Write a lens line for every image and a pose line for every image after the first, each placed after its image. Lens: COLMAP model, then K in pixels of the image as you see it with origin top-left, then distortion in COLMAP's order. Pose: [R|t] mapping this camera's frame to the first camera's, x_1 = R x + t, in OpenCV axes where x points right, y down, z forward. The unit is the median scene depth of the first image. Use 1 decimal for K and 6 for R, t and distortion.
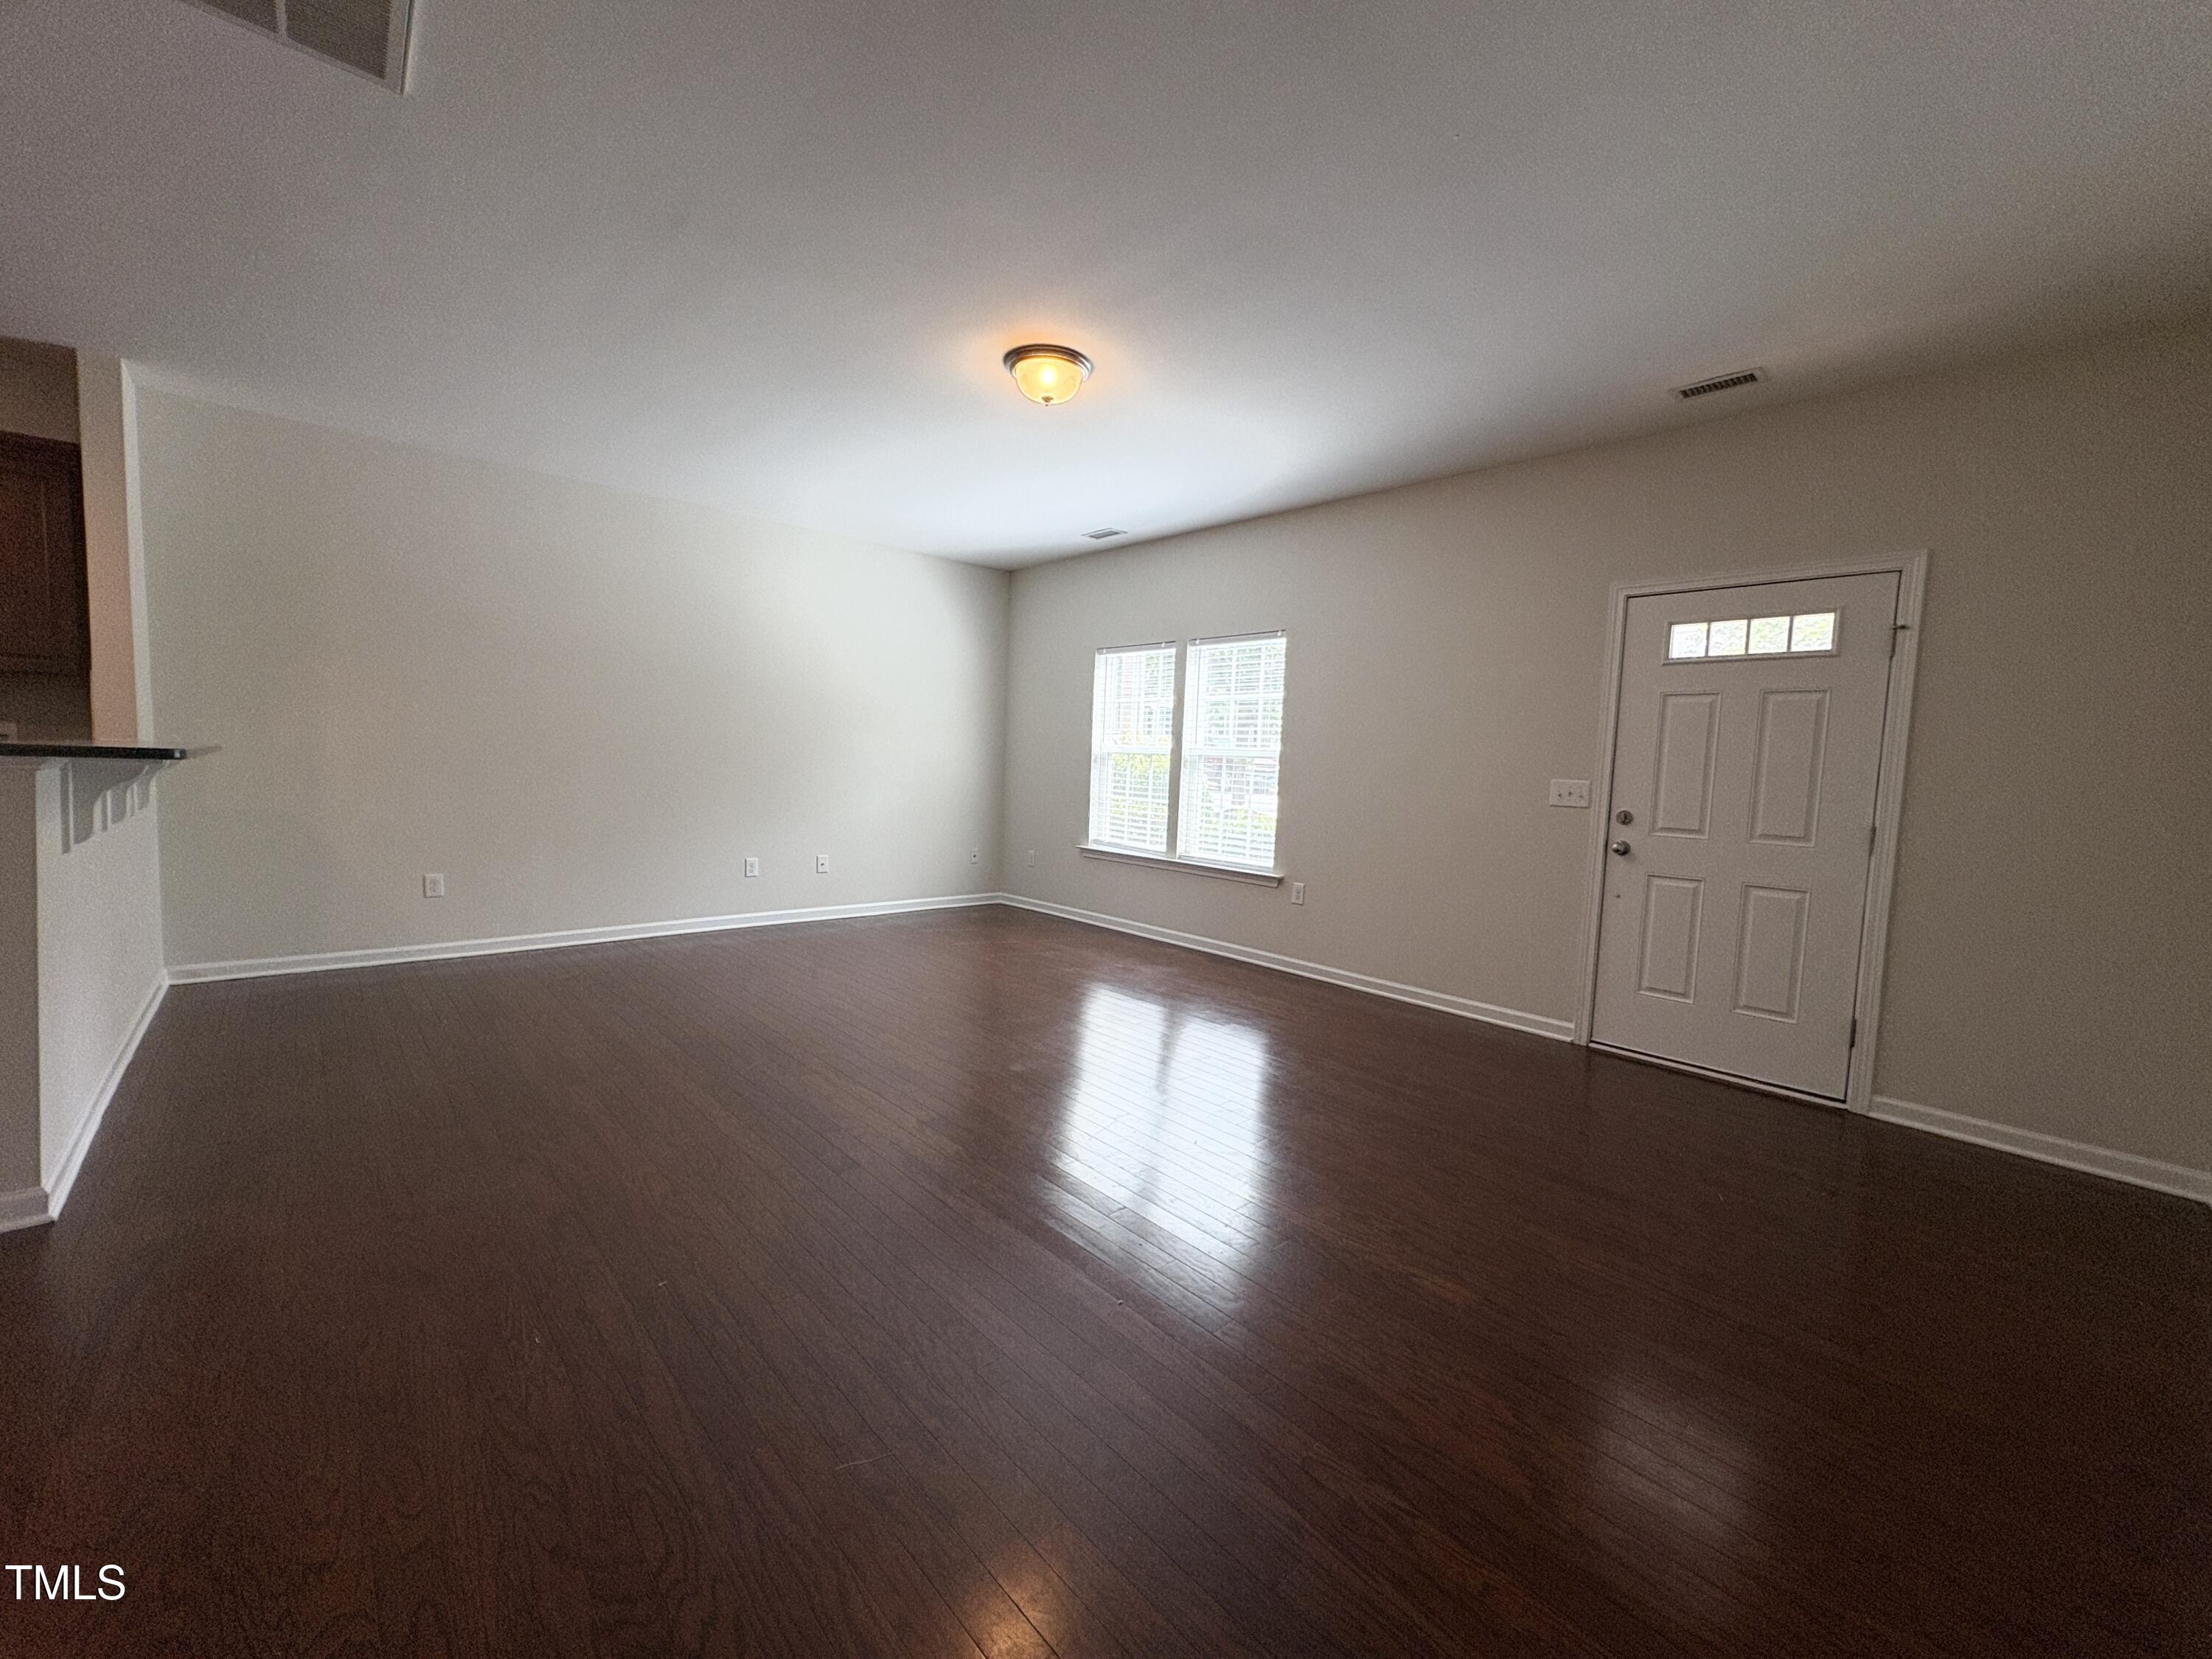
lens RADIAL K [[878.2, 0, 1109.6], [0, 878.2, 829.7], [0, 0, 1]] dist [-0.001524, 0.000404]
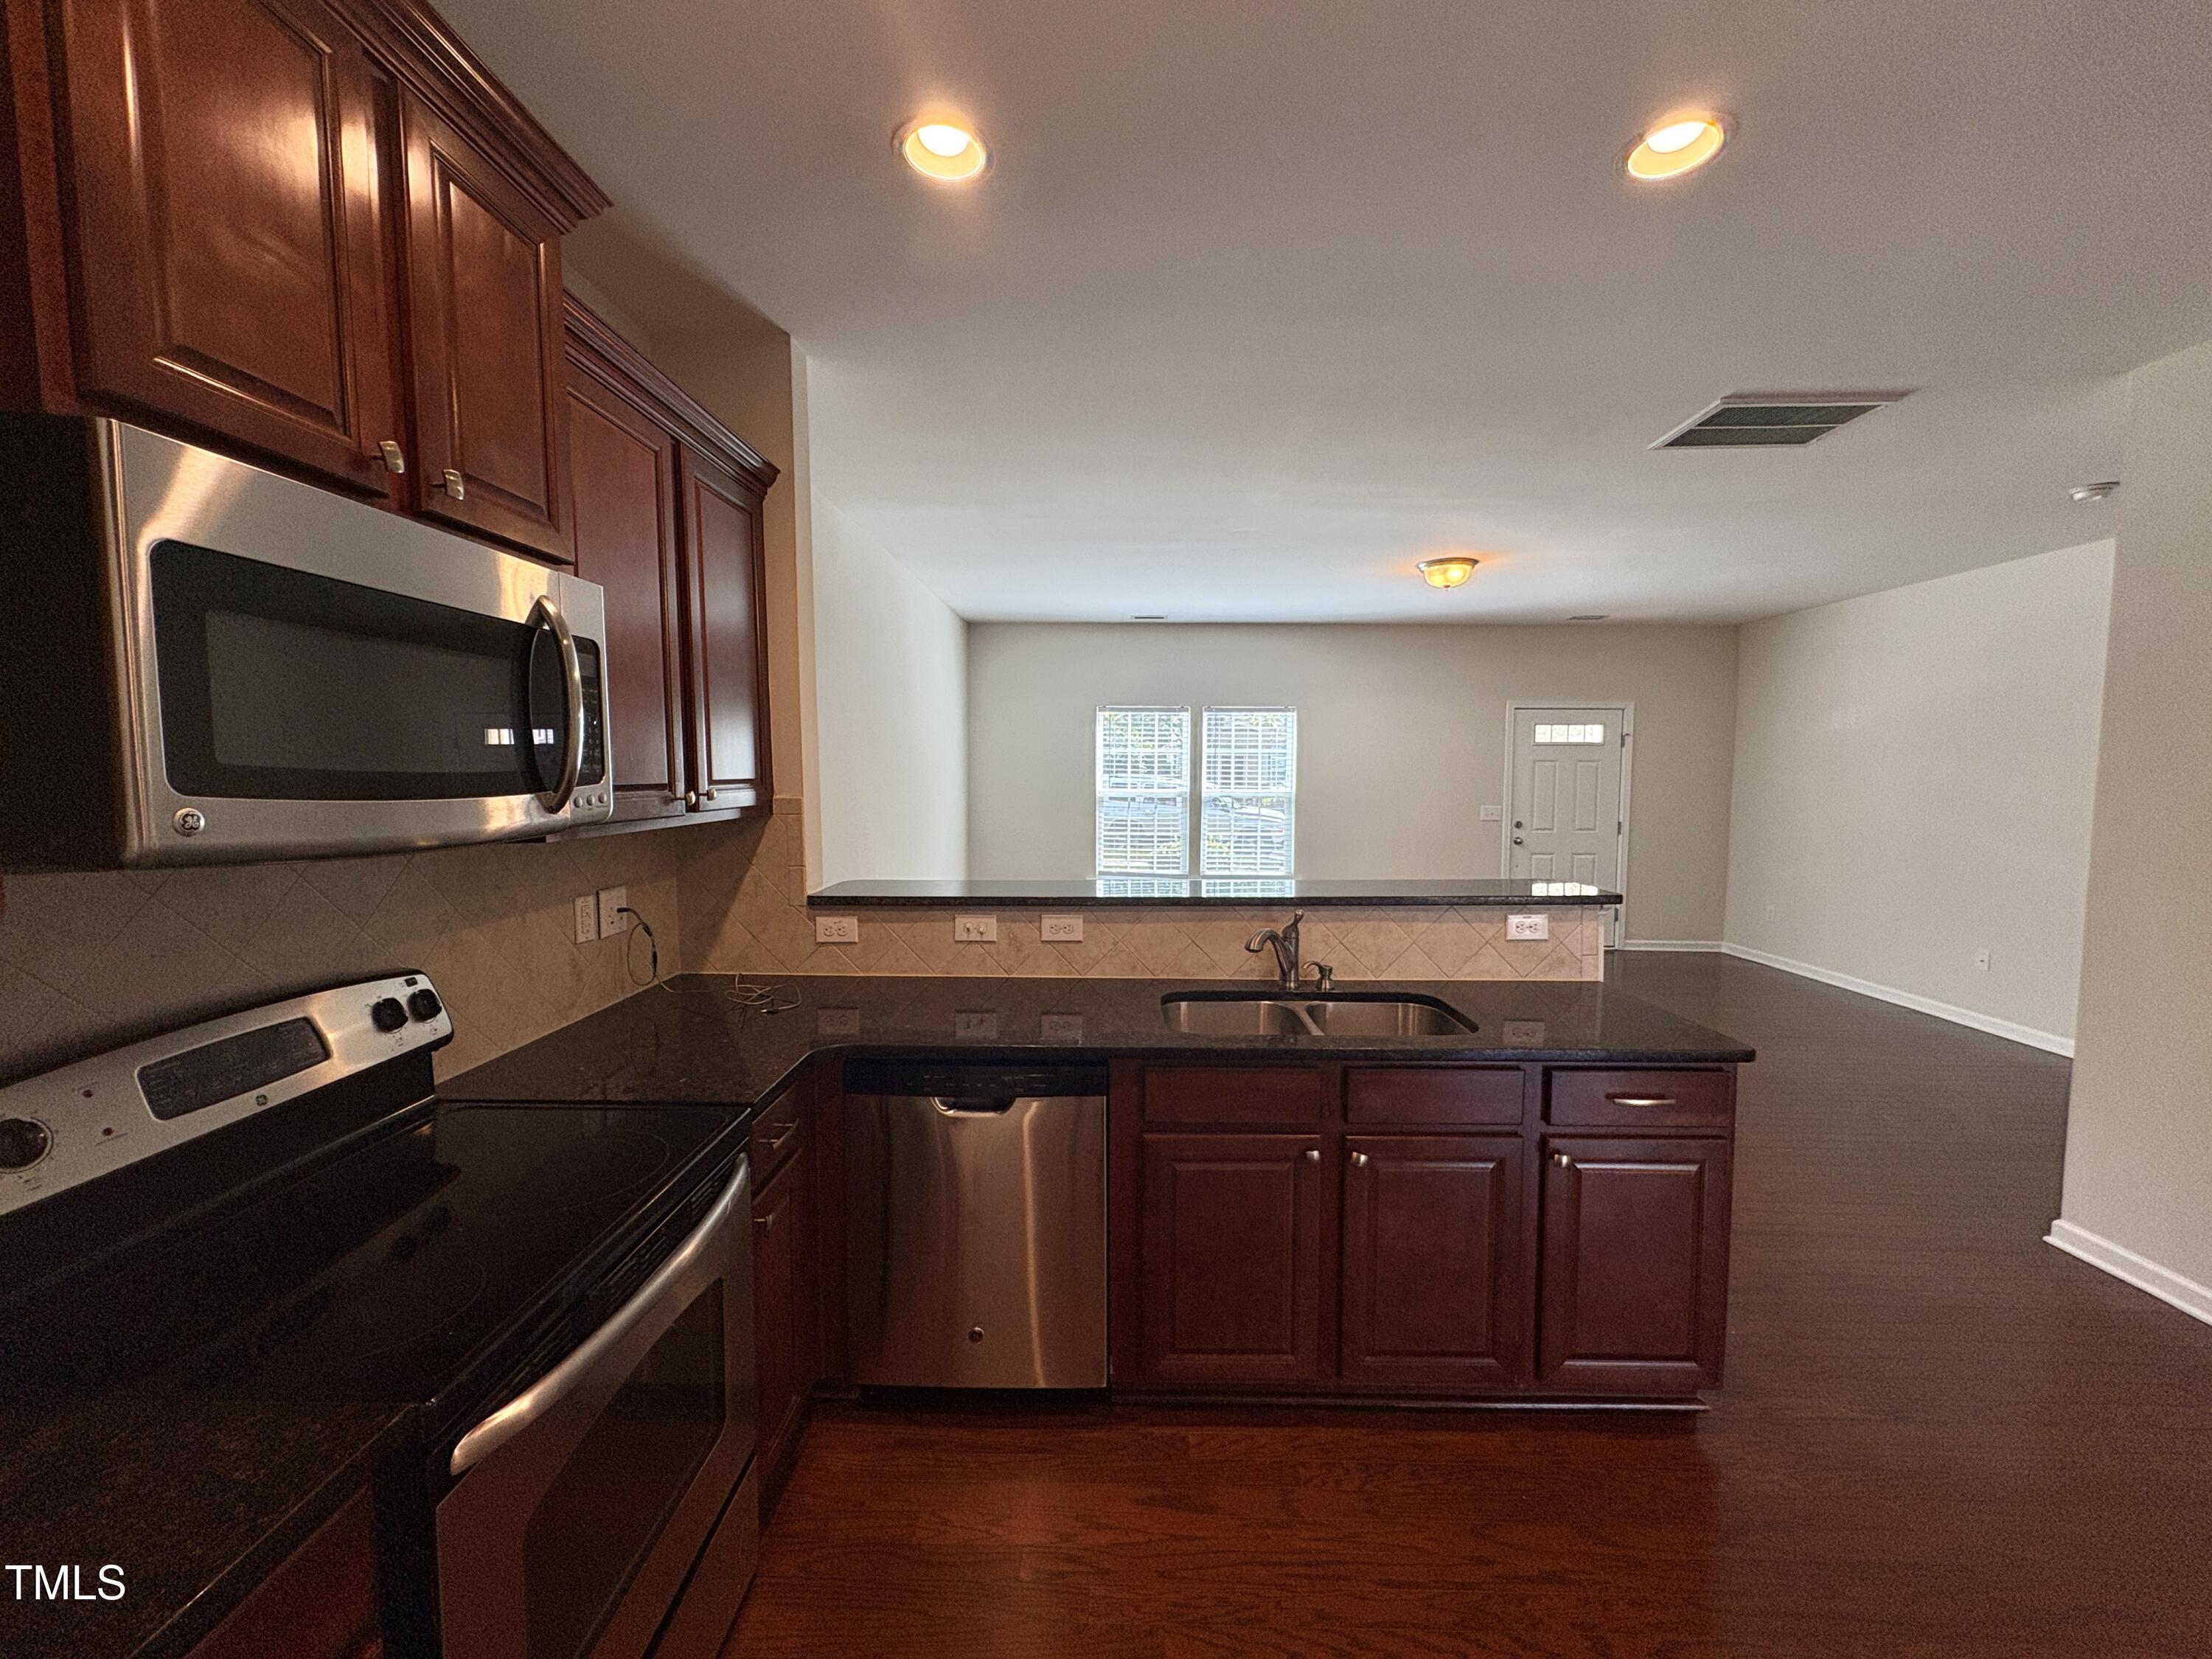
lens RADIAL K [[878.2, 0, 1109.6], [0, 878.2, 829.7], [0, 0, 1]] dist [-0.001524, 0.000404]
pose [[0.693257, -0.085278, 0.715627, -1.449826], [0.079527, 0.995962, 0.041644, -0.160106], [-0.716289, 0.028041, 0.697240, 0.328279]]
